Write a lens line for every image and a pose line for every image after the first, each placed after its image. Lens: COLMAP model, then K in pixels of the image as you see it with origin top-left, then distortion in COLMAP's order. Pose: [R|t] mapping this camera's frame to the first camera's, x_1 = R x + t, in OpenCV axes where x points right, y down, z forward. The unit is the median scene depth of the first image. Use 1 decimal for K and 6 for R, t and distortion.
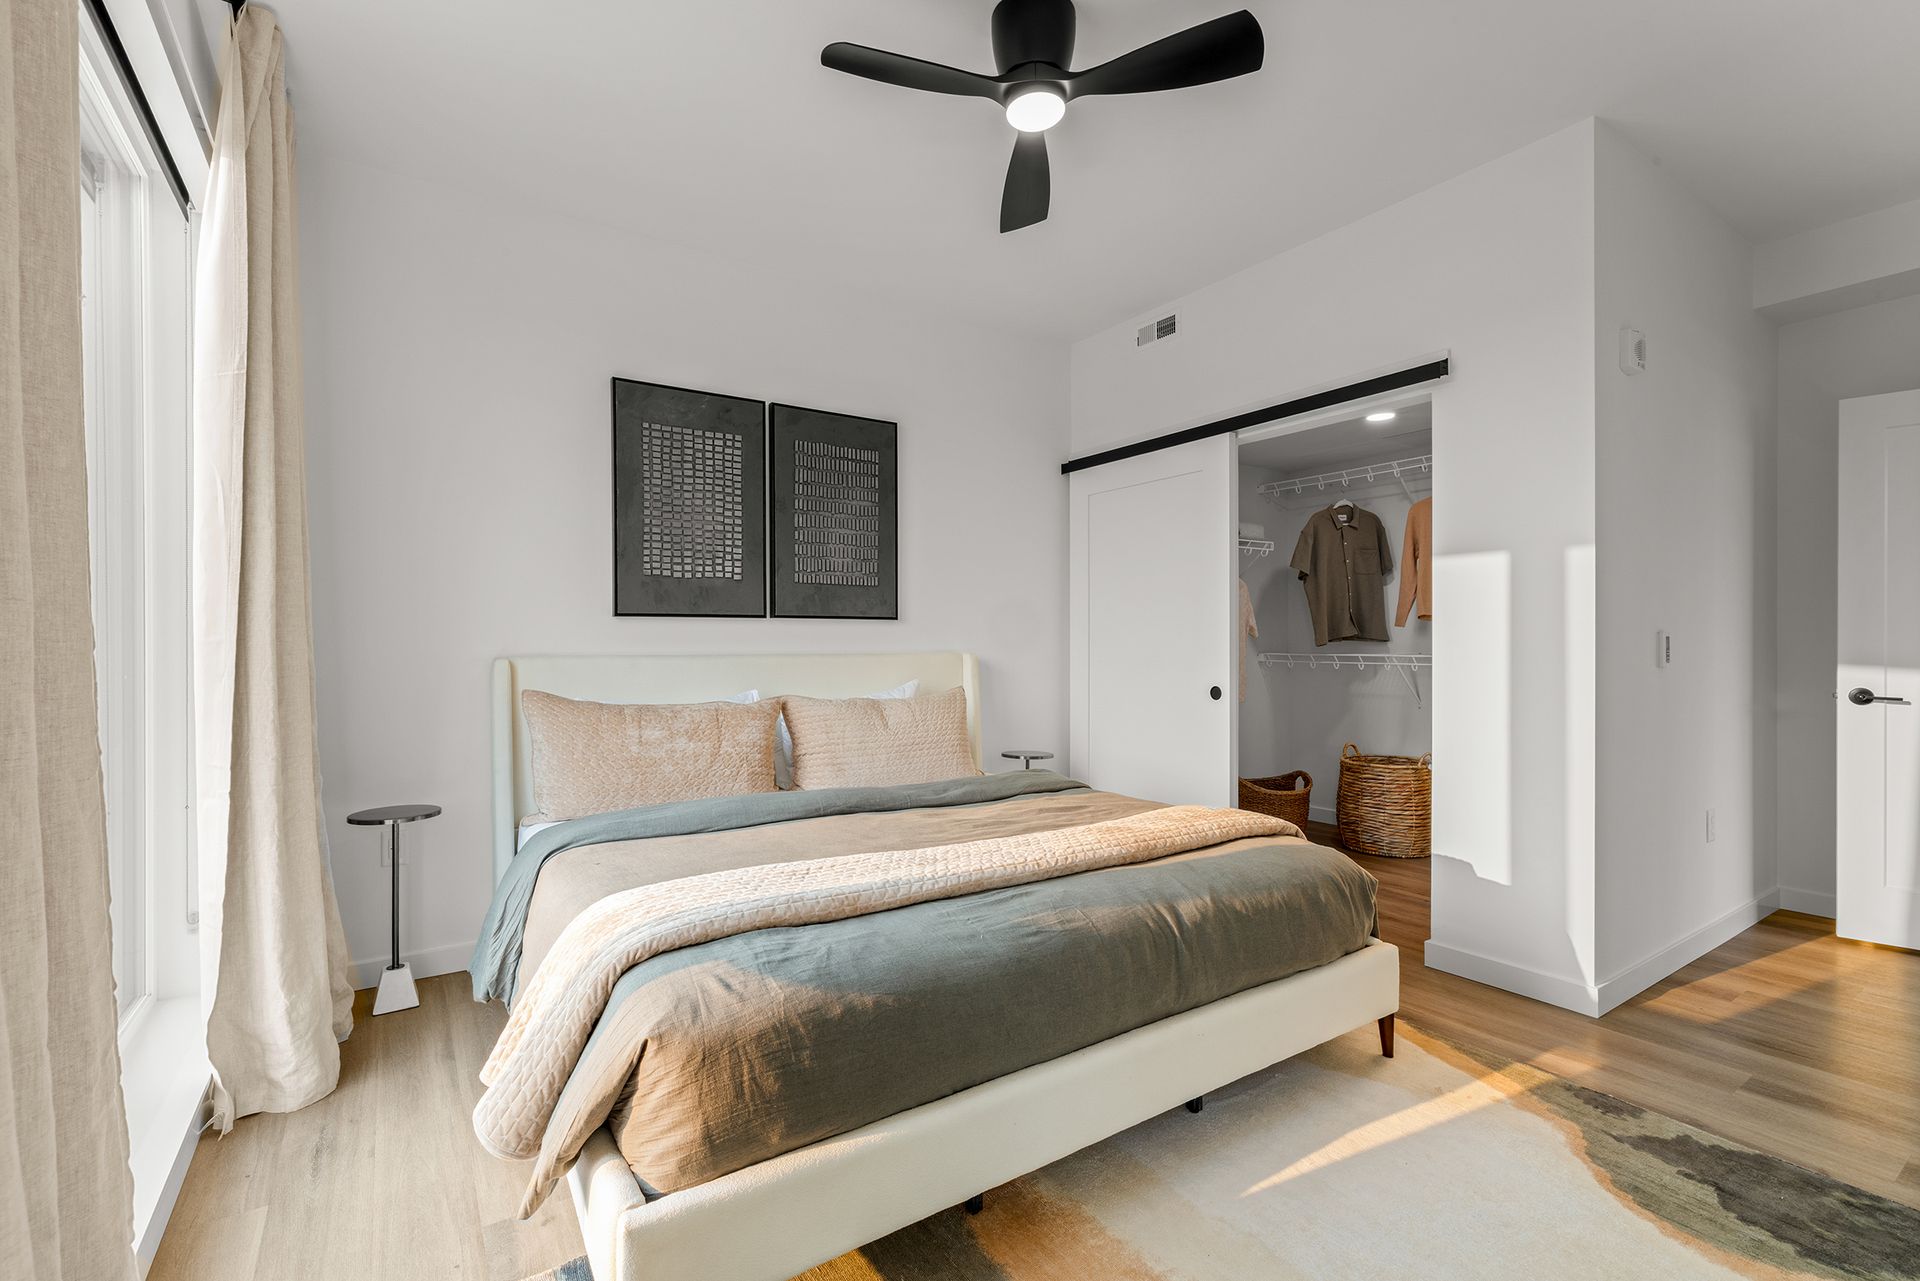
lens RADIAL K [[859.2, 0, 958.8], [0, 859.2, 650.2], [0, 0, 1]] dist [0.009152, -0.000525]
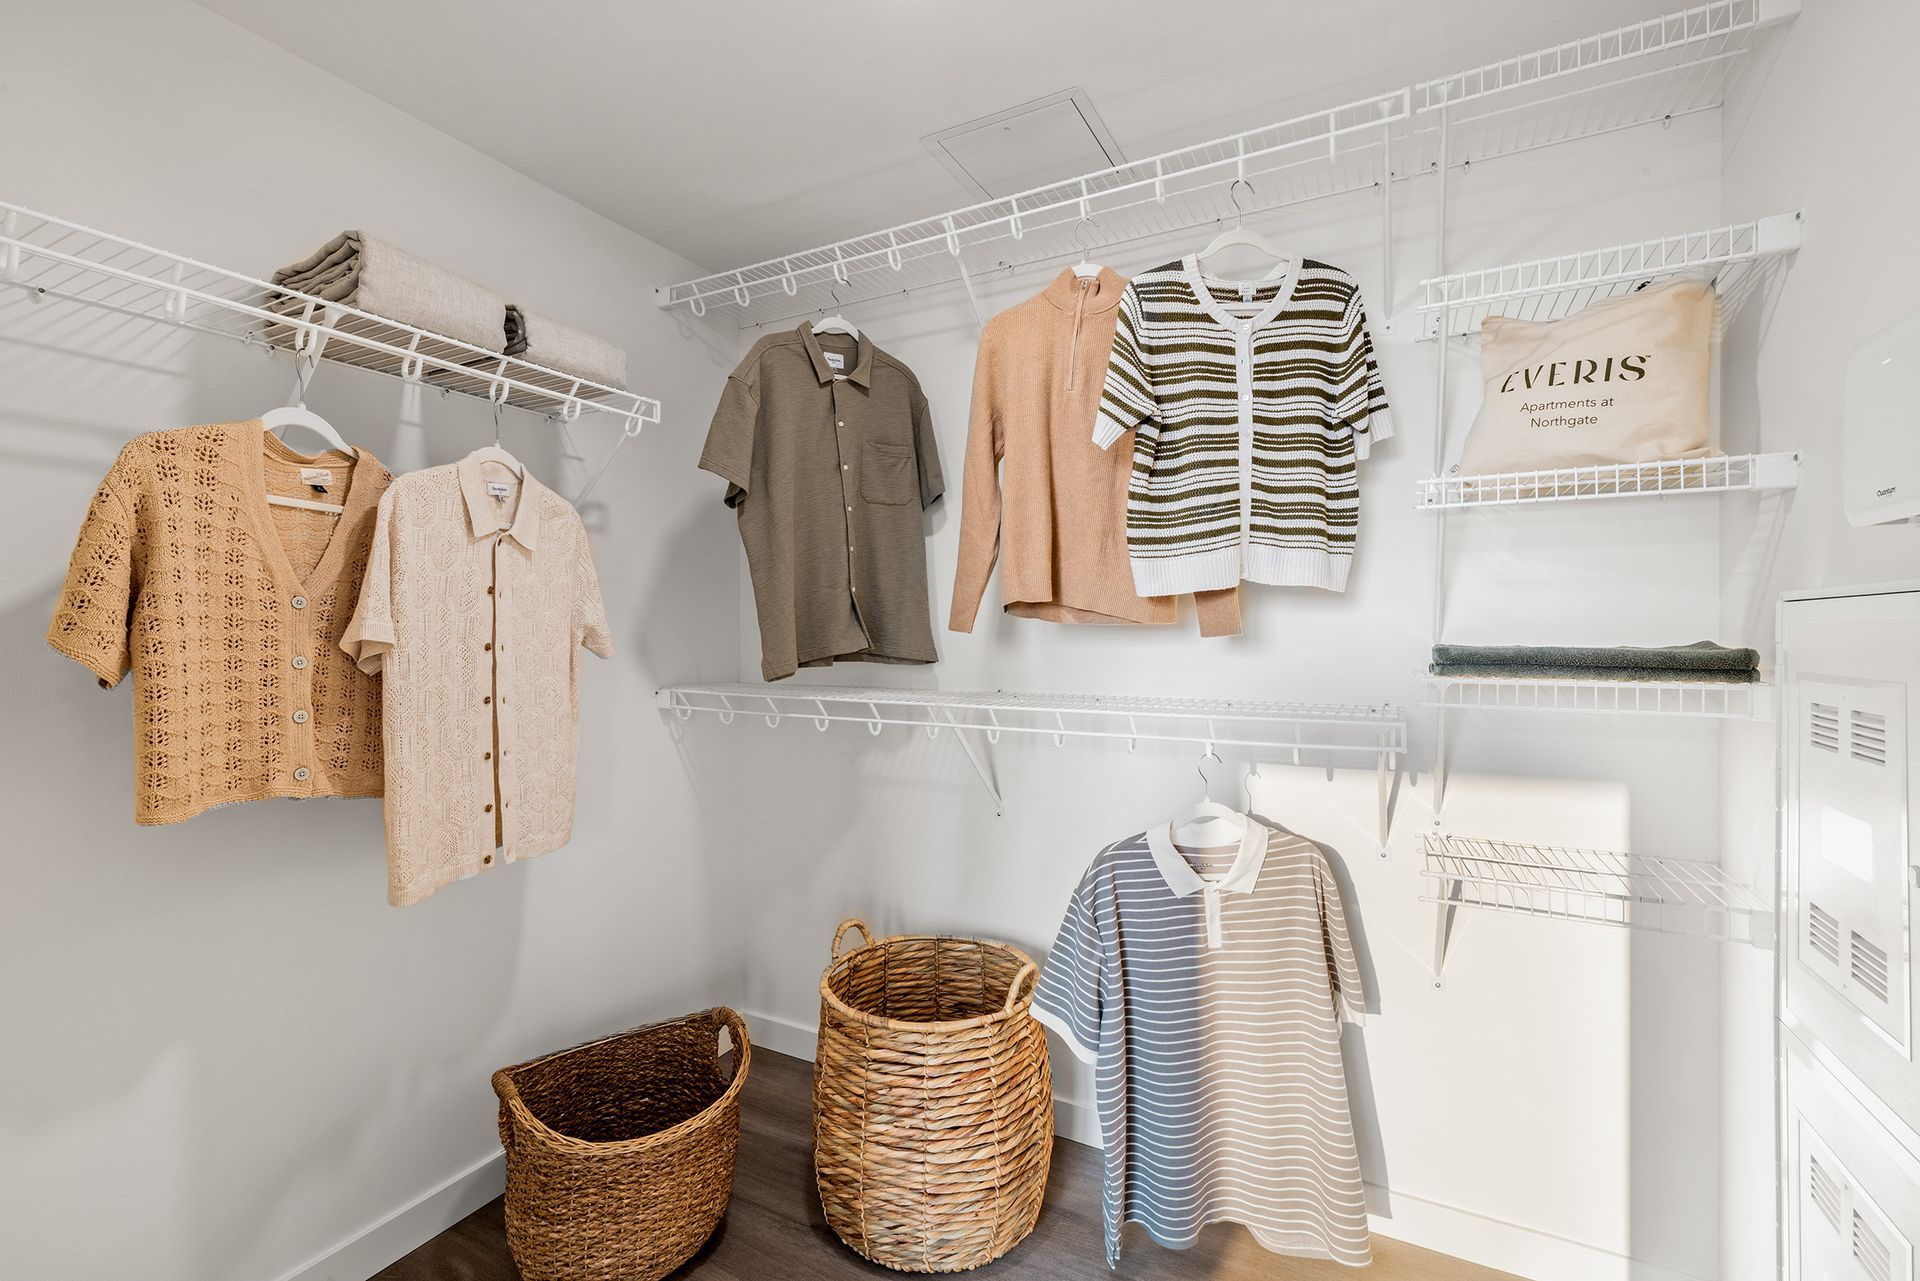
lens RADIAL K [[859.2, 0, 959.9], [0, 859.2, 637.7], [0, 0, 1]] dist [0.009152, -0.000525]
pose [[0.882450, -0.000302, 0.470406, 0.308446], [0.001247, 0.999998, -0.001696, -0.022549], [-0.470405, 0.002083, 0.882448, 0.616699]]
